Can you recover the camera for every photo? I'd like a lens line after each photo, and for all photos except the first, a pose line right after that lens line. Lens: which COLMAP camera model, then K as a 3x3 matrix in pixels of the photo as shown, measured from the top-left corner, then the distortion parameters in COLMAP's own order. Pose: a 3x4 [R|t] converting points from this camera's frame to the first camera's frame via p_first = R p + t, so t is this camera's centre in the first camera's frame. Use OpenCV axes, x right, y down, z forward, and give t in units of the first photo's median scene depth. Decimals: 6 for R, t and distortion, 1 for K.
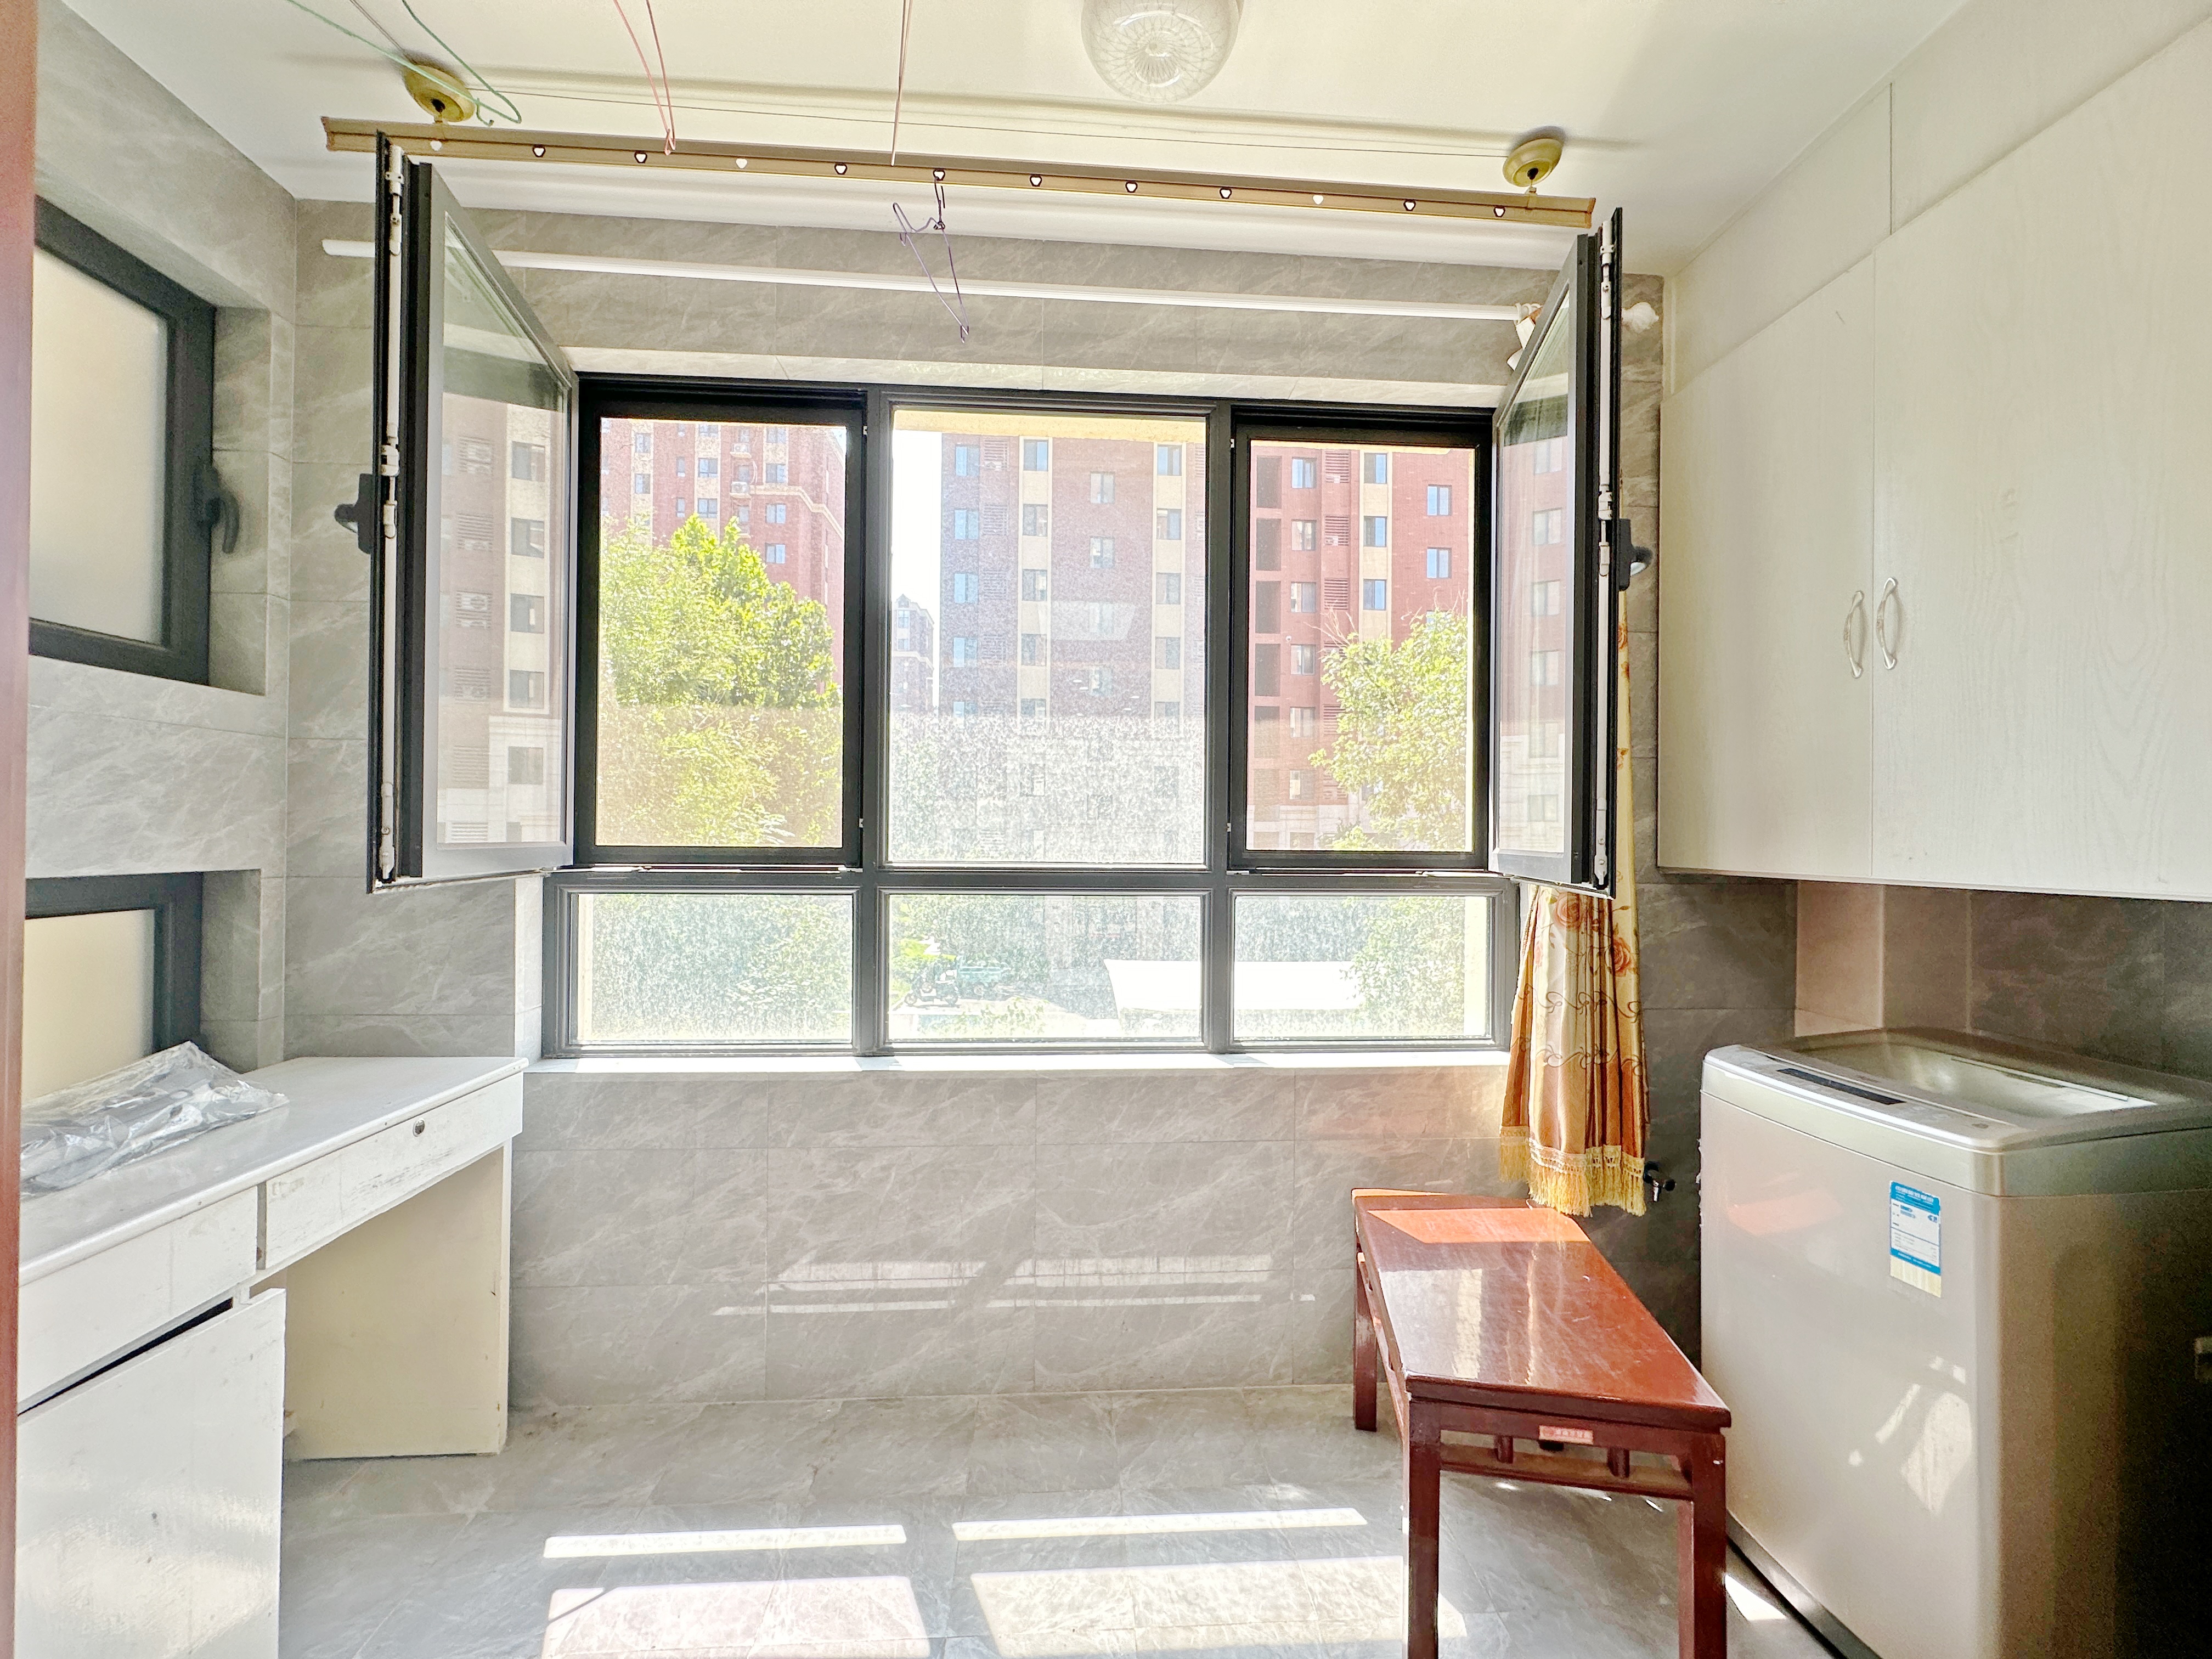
lens RADIAL K [[888.8, 0, 1106.0], [0, 888.8, 829.5], [0, 0, 1]] dist [0.000431, 0.000050]
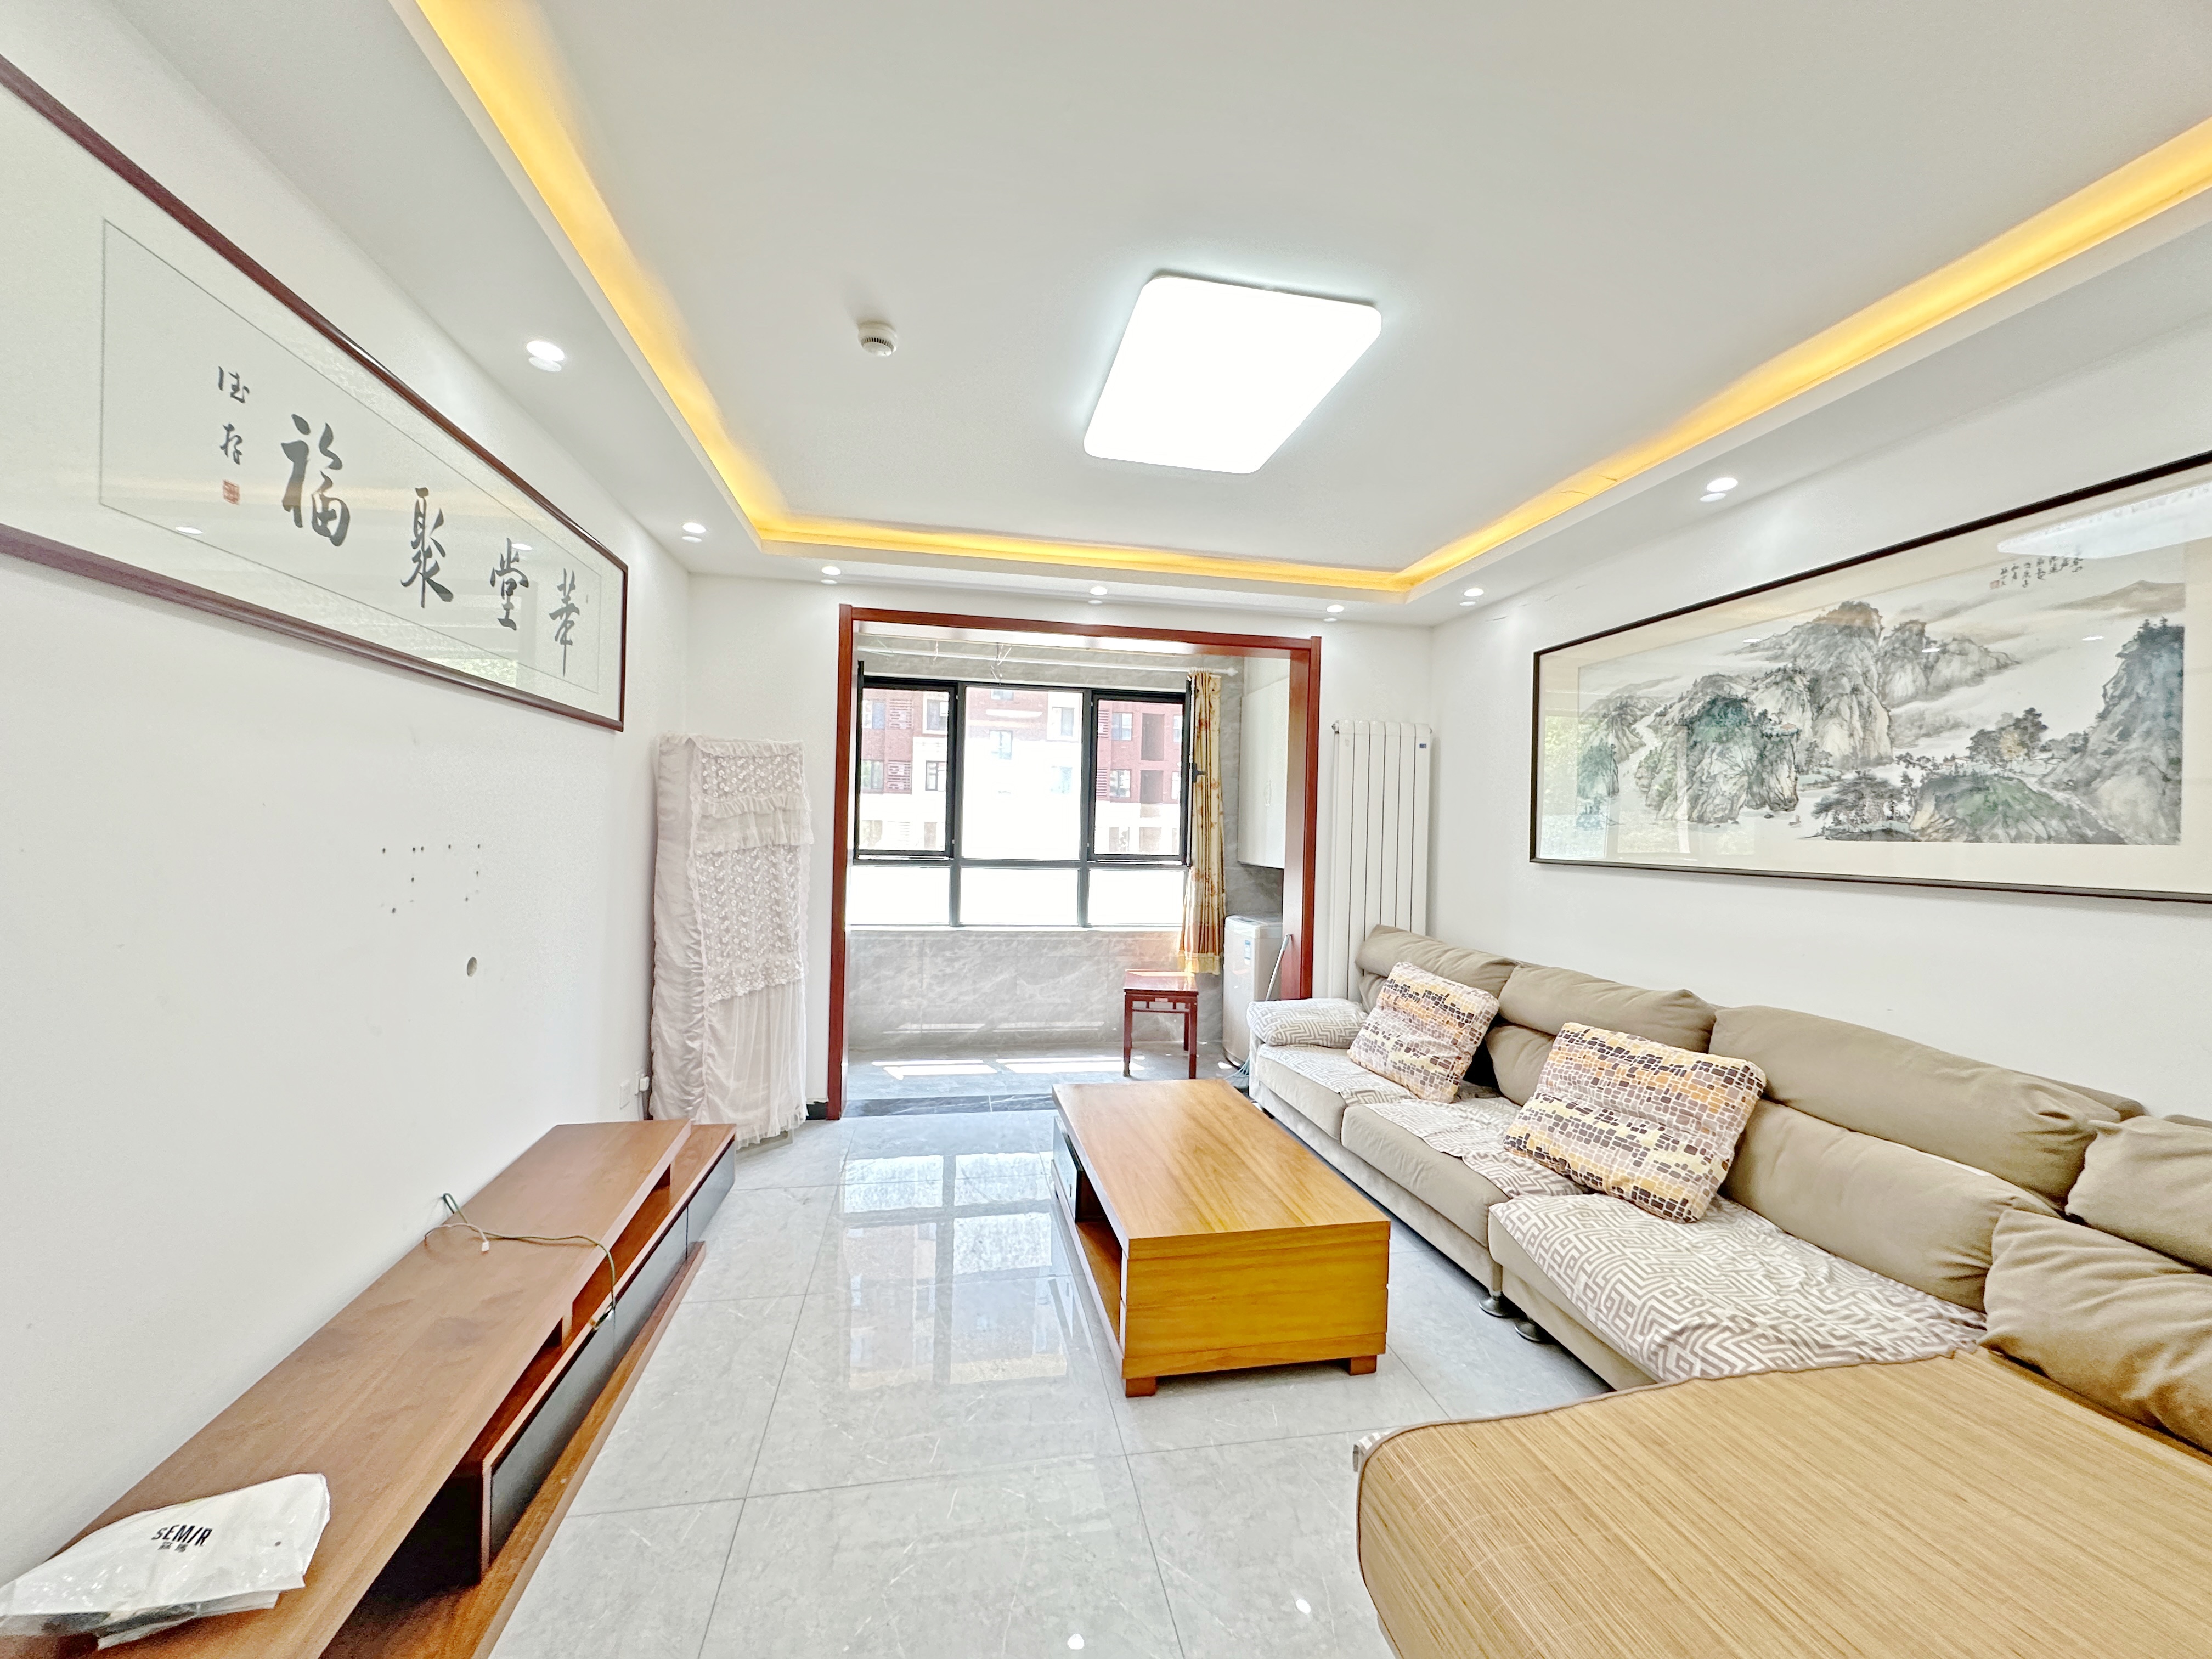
lens RADIAL K [[888.8, 0, 1106.0], [0, 888.8, 829.5], [0, 0, 1]] dist [0.000431, 0.000050]
pose [[0.992049, 0.015208, 0.124928, -0.155403], [-0.015562, 0.999877, 0.001860, -0.058513], [-0.124885, -0.003790, 0.992164, -1.810021]]
